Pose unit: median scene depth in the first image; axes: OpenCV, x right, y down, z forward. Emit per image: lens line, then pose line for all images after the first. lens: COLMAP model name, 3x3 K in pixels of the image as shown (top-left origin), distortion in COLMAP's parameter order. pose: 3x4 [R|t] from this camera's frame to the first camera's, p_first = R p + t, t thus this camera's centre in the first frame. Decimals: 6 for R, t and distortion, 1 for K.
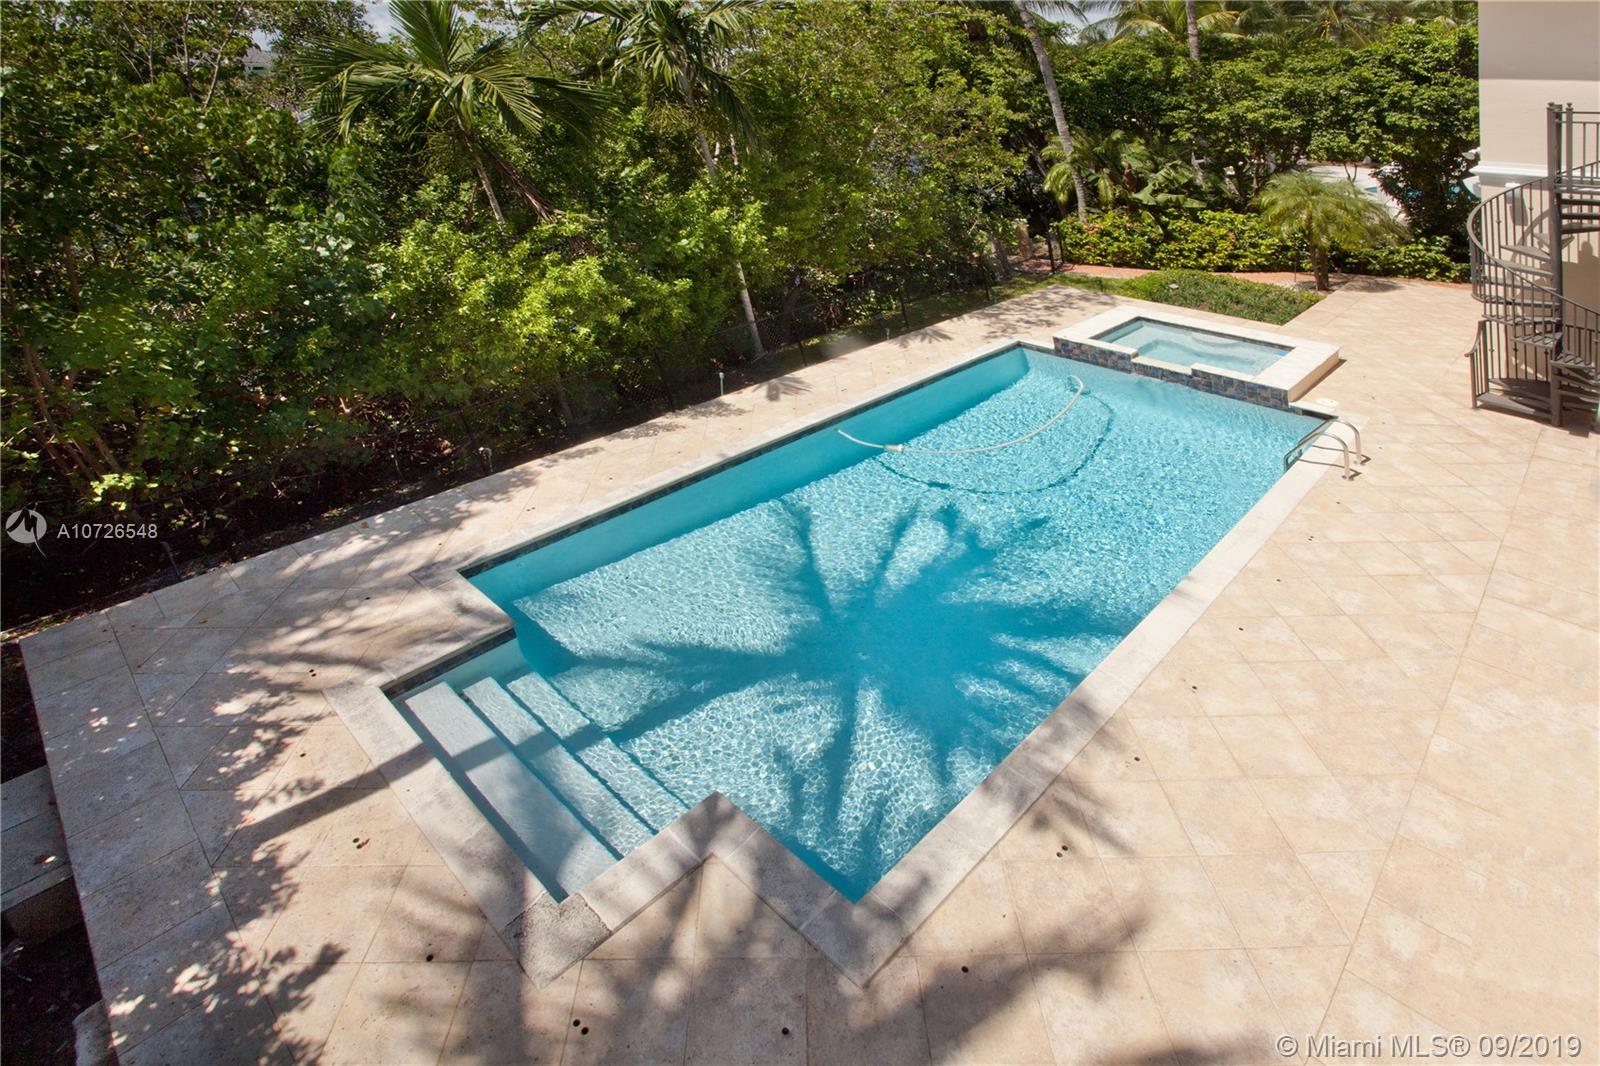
lens RADIAL K [[830.5, 0, 791.8], [0, 830.5, 525.4], [0, 0, 1]] dist [-0.006879, 0.000510]
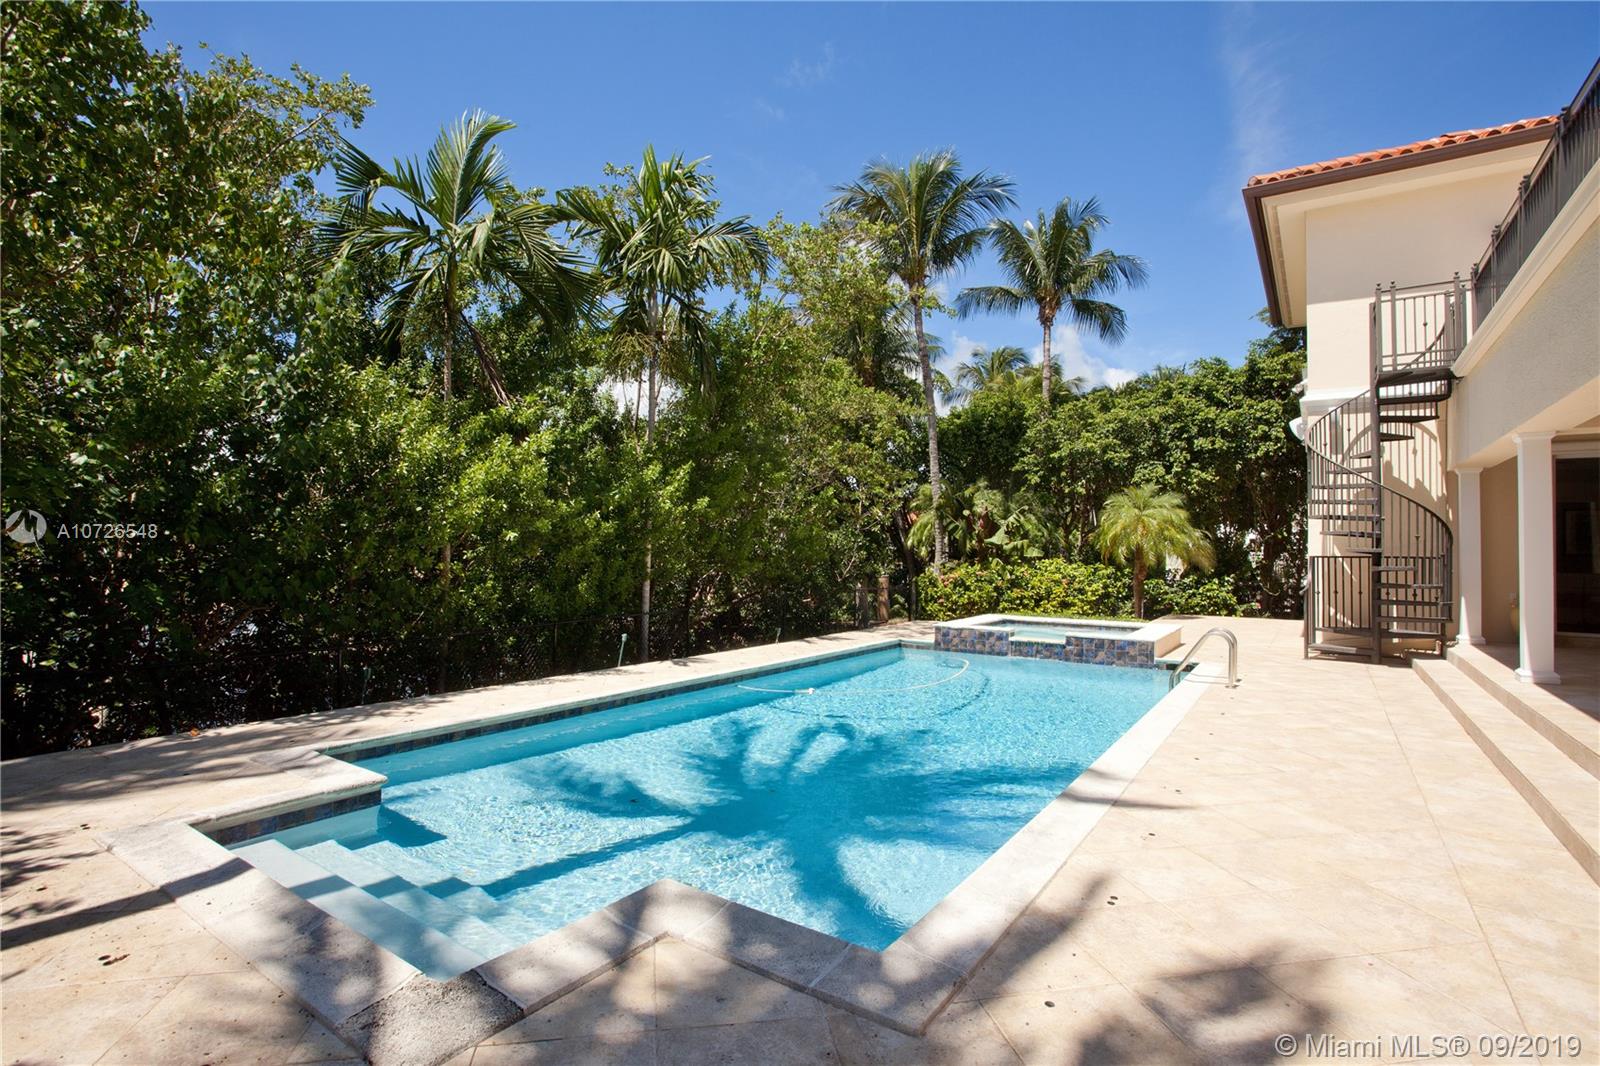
lens RADIAL K [[771.4, 0, 811.3], [0, 771.4, 543.1], [0, 0, 1]] dist [-0.024299, 0.002279]
pose [[0.979265, 0.116080, 0.166026, -0.047795], [-0.038667, 0.911587, -0.409284, 0.151357], [-0.198857, 0.394378, 0.897174, 0.093893]]
